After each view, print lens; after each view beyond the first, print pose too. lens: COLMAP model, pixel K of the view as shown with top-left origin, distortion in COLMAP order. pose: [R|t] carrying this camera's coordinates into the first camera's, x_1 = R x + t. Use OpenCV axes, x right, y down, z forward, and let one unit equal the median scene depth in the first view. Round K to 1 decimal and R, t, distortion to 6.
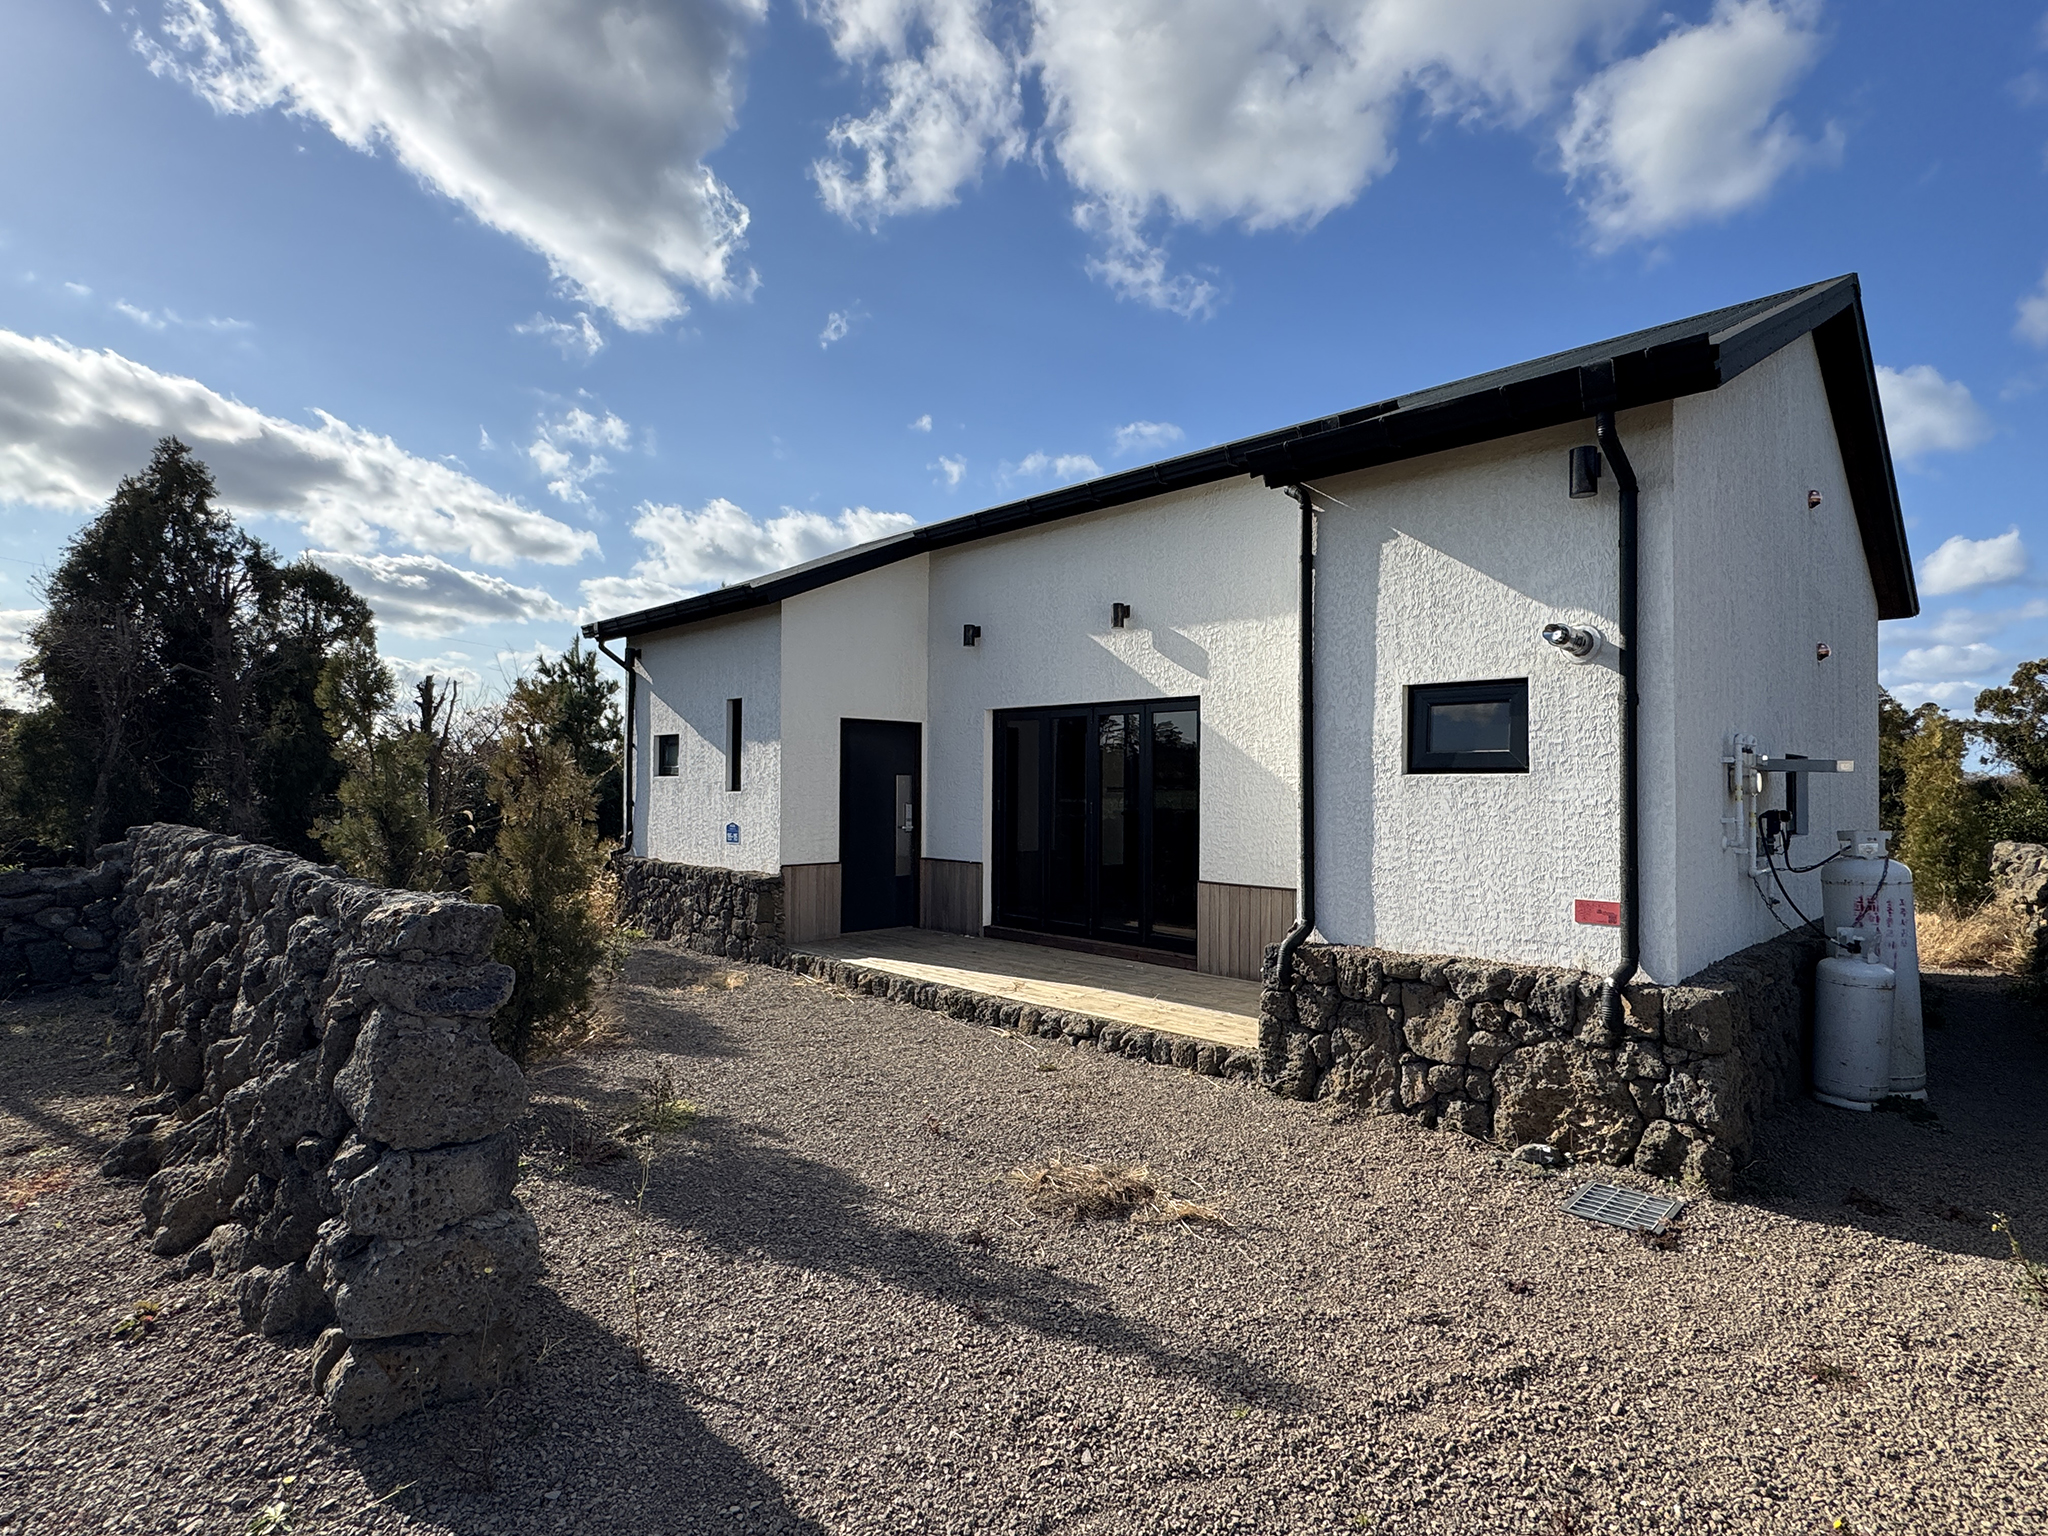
lens RADIAL K [[1033.0, 0, 1020.1], [0, 1033.0, 780.1], [0, 0, 1]] dist [0.013560, -0.000128]
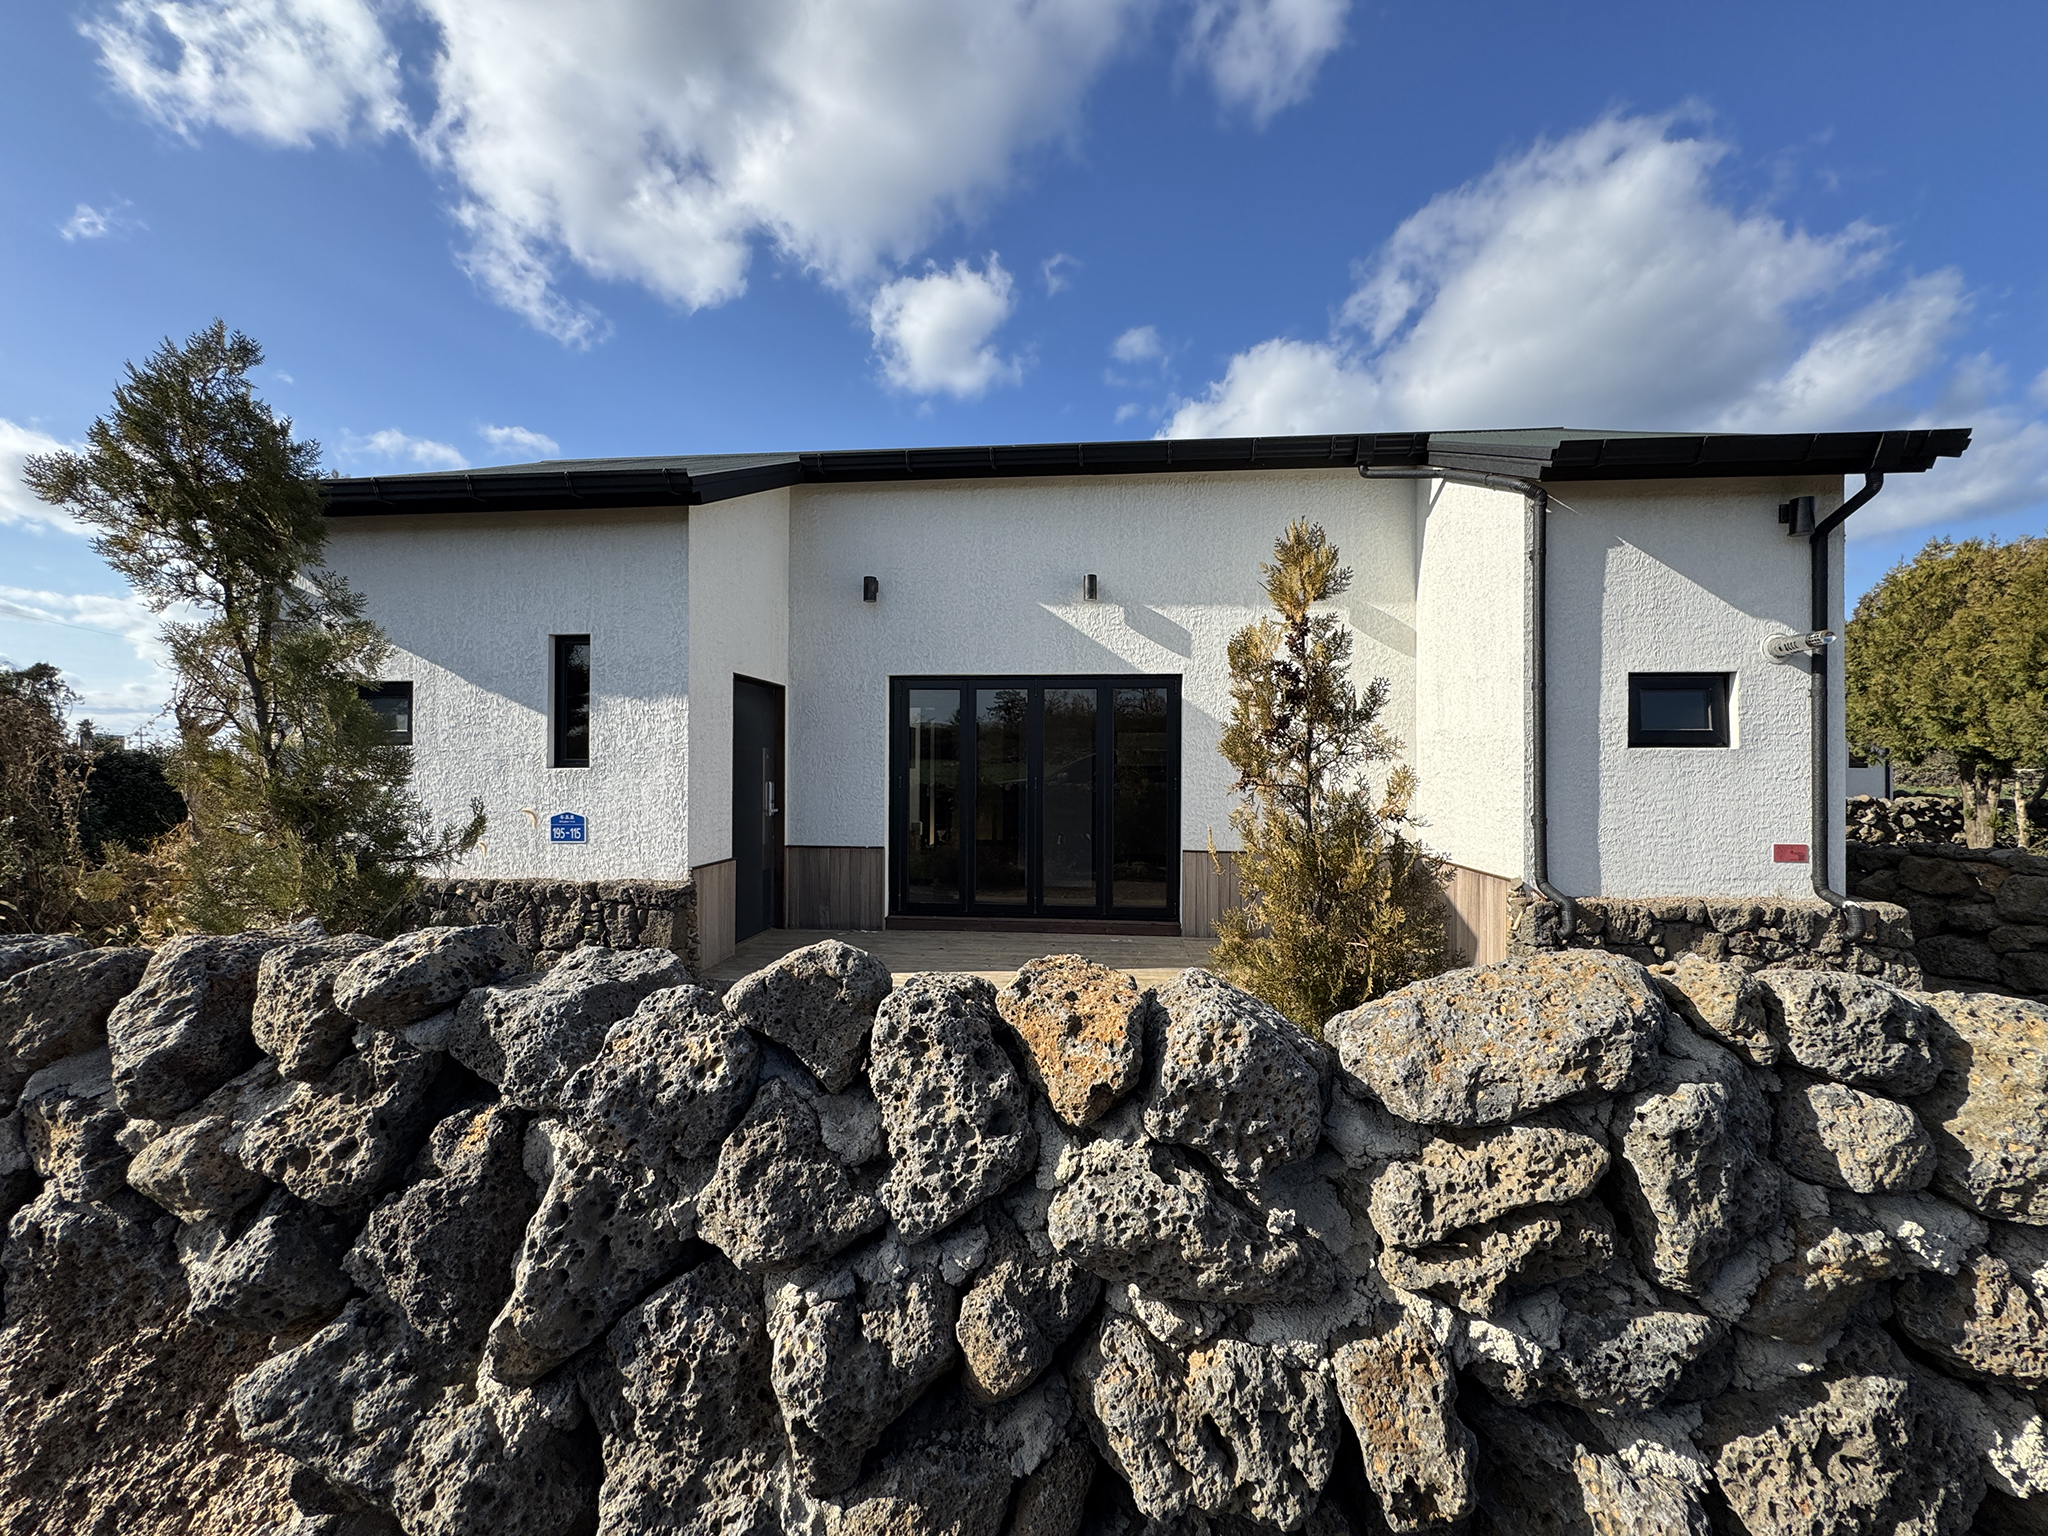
lens RADIAL K [[811.5, 0, 1024.4], [0, 811.5, 760.1], [0, 0, 1]] dist [-0.013243, 0.000559]
pose [[0.768166, 0.002167, 0.640247, -0.448634], [-0.002263, 0.999997, -0.000670, 0.006551], [-0.640247, -0.000934, 0.768168, 0.443485]]
